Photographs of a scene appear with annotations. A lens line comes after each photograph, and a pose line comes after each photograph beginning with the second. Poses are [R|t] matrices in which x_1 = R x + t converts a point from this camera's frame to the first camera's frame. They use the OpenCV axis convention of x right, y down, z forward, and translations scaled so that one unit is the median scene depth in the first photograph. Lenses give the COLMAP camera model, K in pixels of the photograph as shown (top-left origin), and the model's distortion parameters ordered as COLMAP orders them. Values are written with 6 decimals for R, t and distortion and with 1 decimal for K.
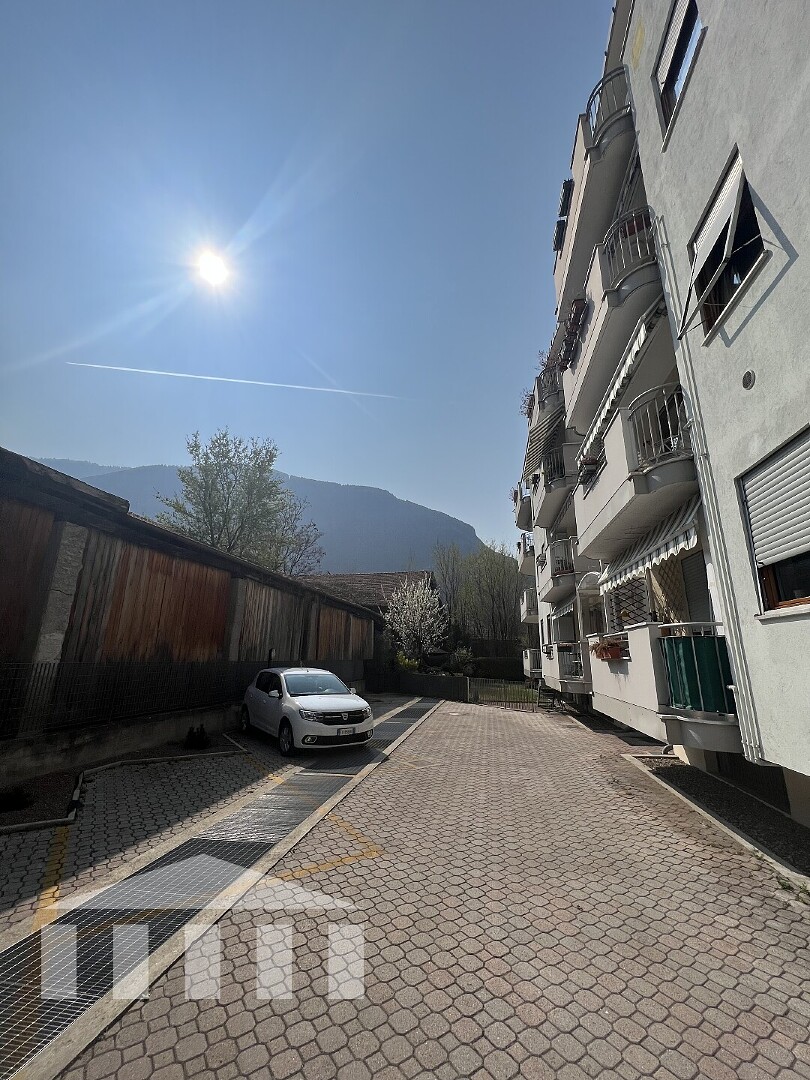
lens RADIAL K [[435.8, 0, 406.7], [0, 435.8, 534.5], [0, 0, 1]] dist [-0.003117, -0.000816]
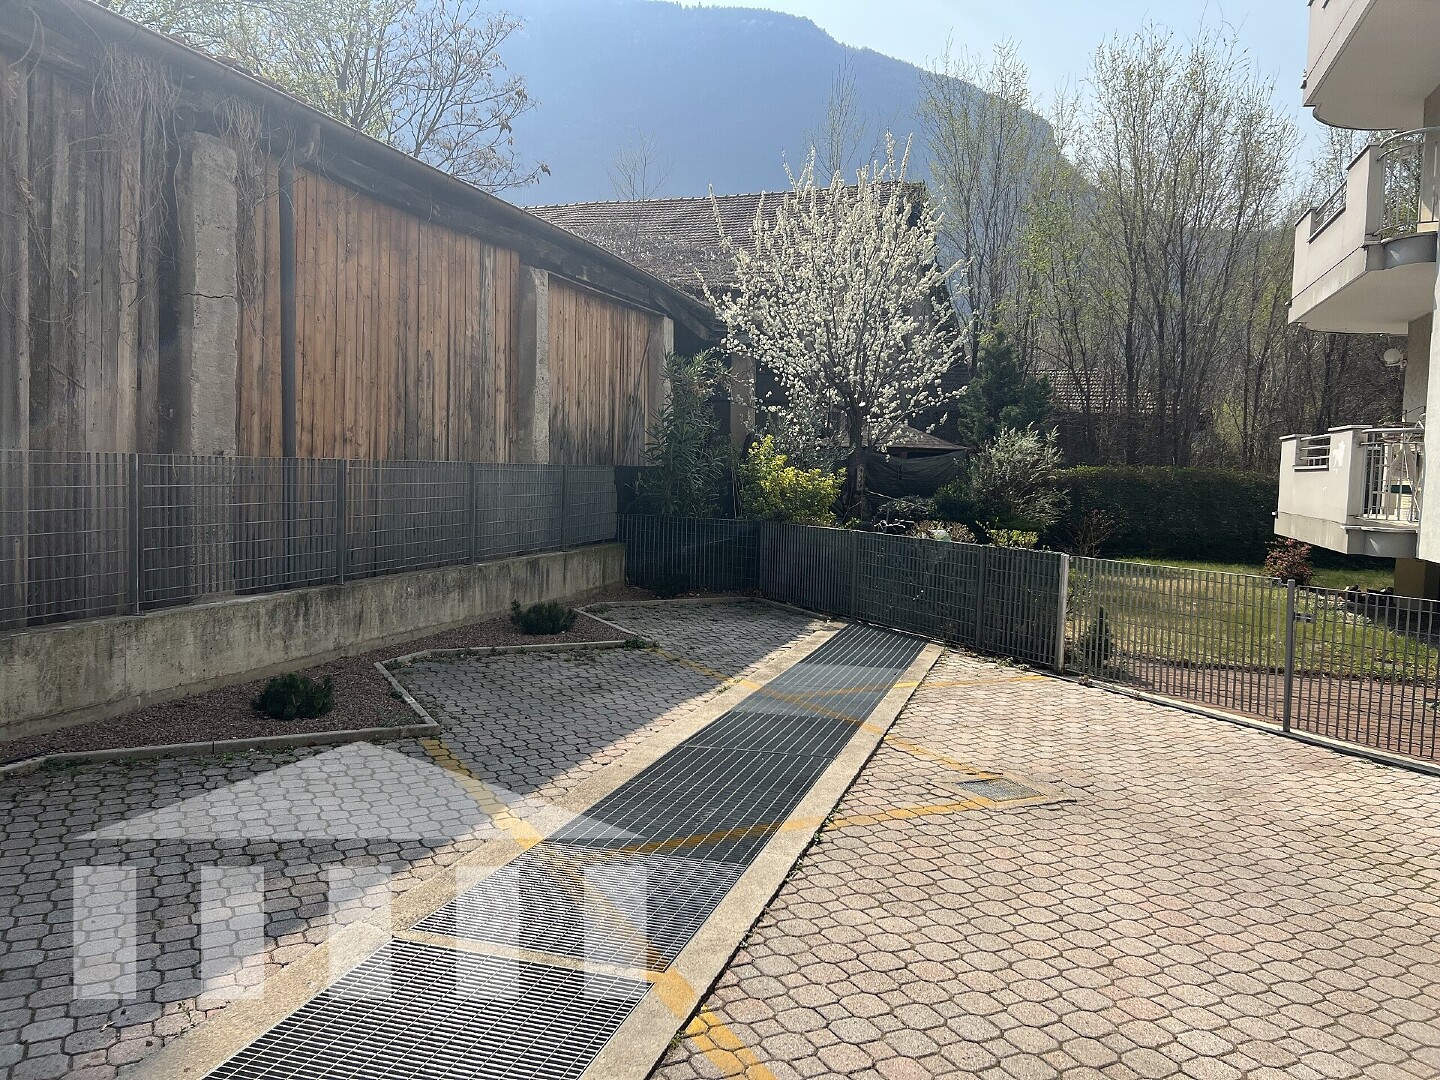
lens RADIAL K [[1101.4, 0, 716.2], [0, 1101.4, 534.8], [0, 0, 1]] dist [0.046157, -0.052603]
pose [[0.992837, 0.020158, -0.117766, 0.026554], [0.019714, 0.944514, 0.327878, 0.100710], [0.117841, -0.327851, 0.937351, 0.344861]]
